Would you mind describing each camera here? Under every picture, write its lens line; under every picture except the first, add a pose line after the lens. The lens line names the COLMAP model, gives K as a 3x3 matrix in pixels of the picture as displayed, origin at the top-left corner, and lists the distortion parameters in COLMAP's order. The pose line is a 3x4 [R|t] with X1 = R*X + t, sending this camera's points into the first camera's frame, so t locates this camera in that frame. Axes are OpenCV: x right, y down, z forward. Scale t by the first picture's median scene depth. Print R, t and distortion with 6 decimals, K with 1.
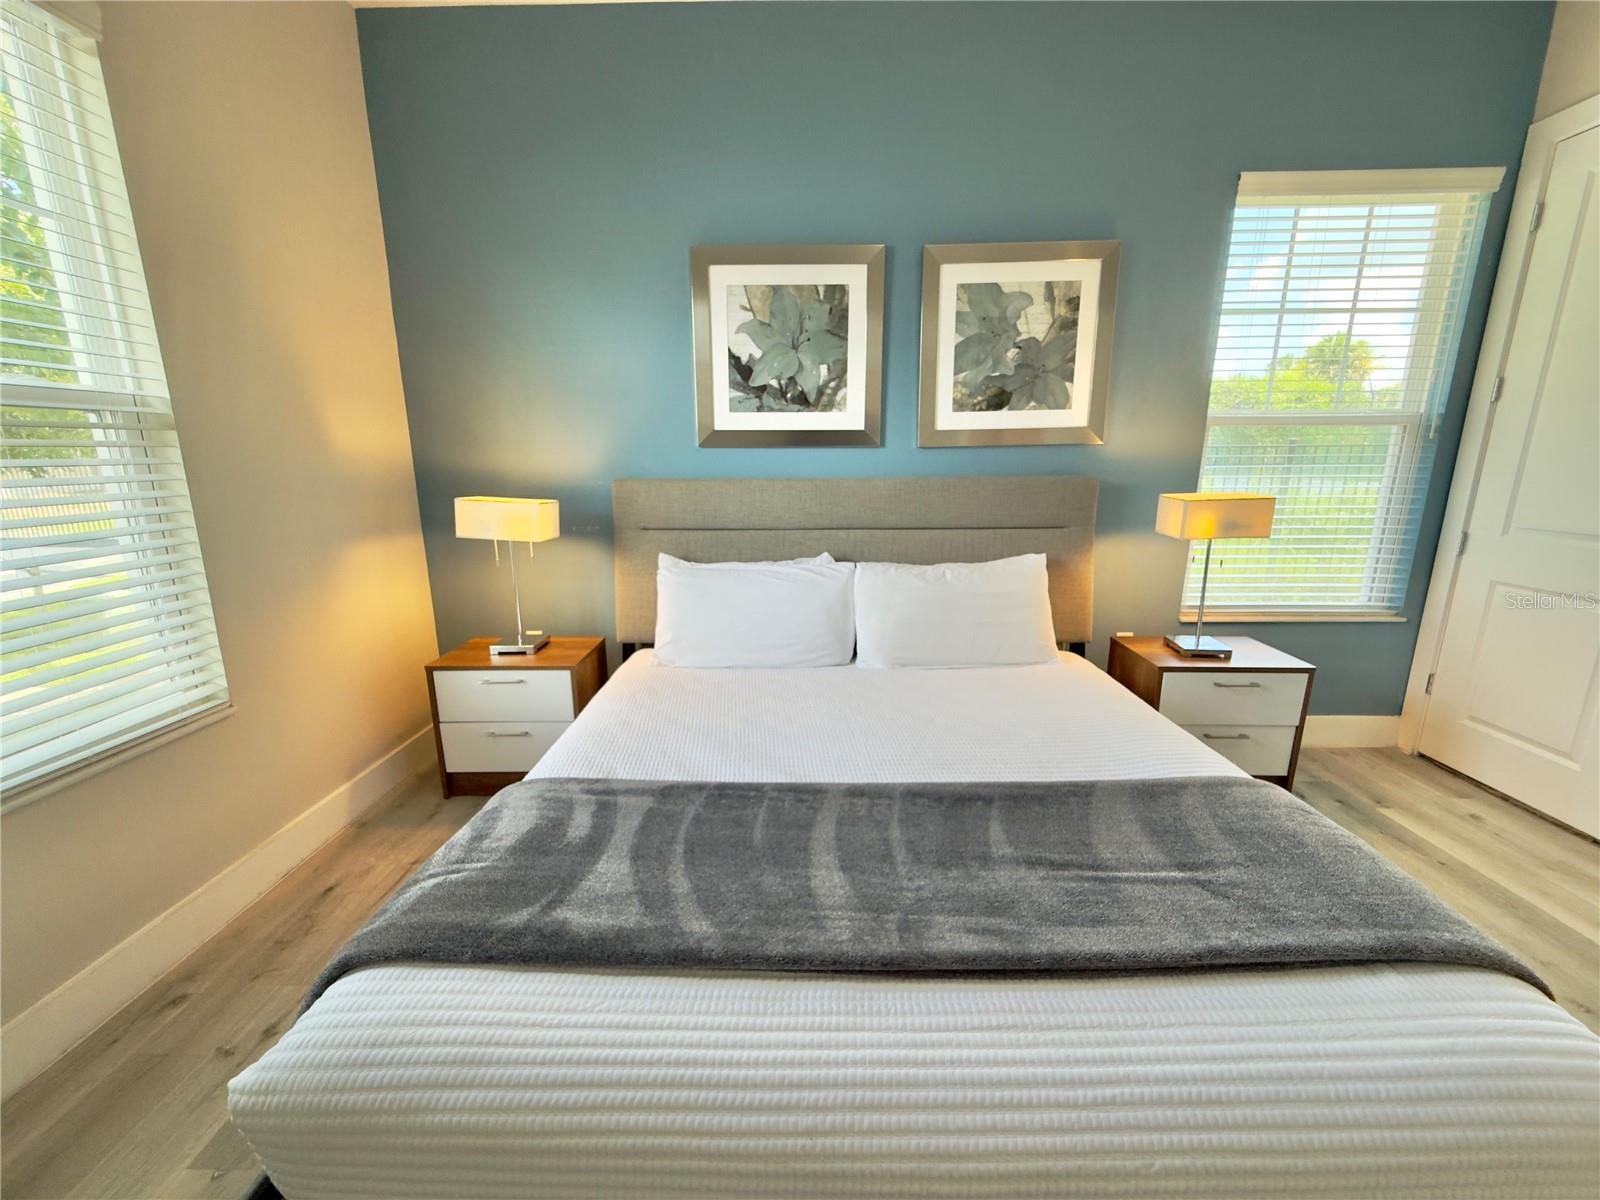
lens RADIAL K [[634.0, 0, 797.7], [0, 634.0, 600.1], [0, 0, 1]] dist [0.001993, 0.000239]
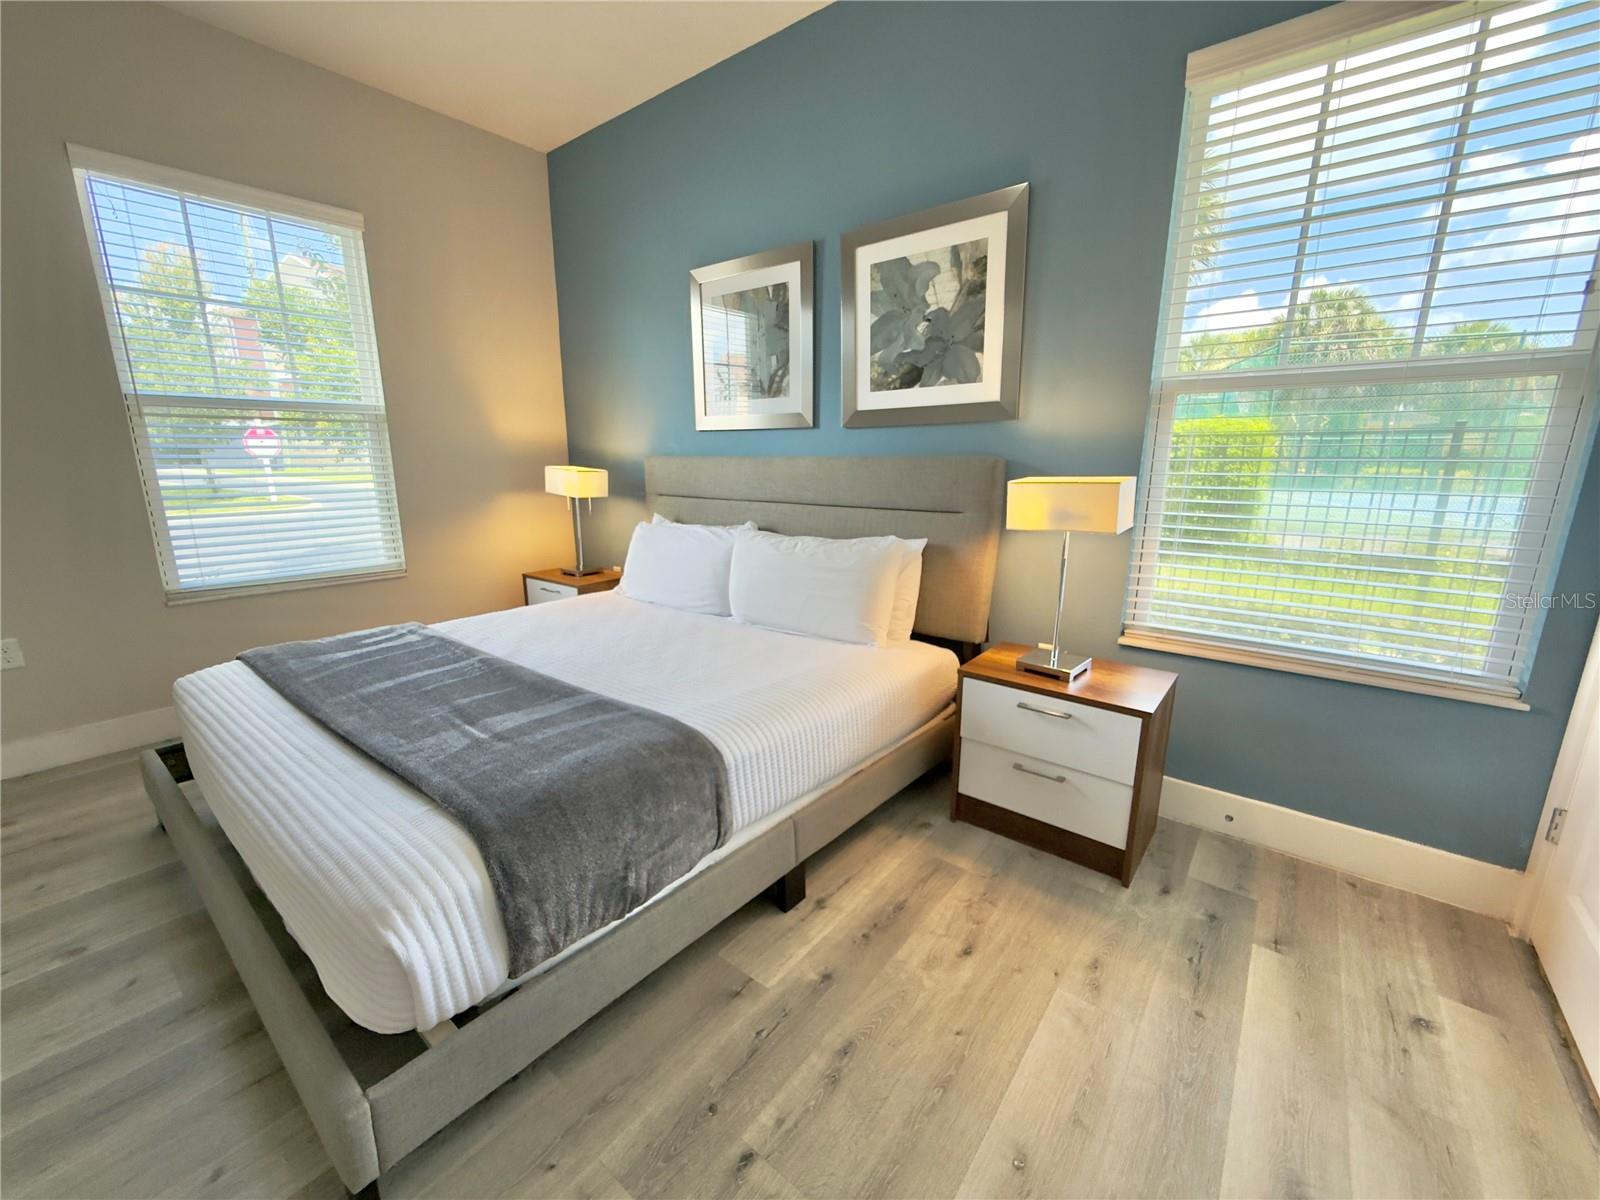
lens RADIAL K [[634.0, 0, 794.5], [0, 634.0, 599.3], [0, 0, 1]] dist [0.001993, 0.000239]
pose [[0.796375, 0.141220, -0.588085, 0.812628], [-0.139841, 0.989004, 0.048125, -0.001981], [0.588415, 0.043912, 0.807366, 0.132880]]
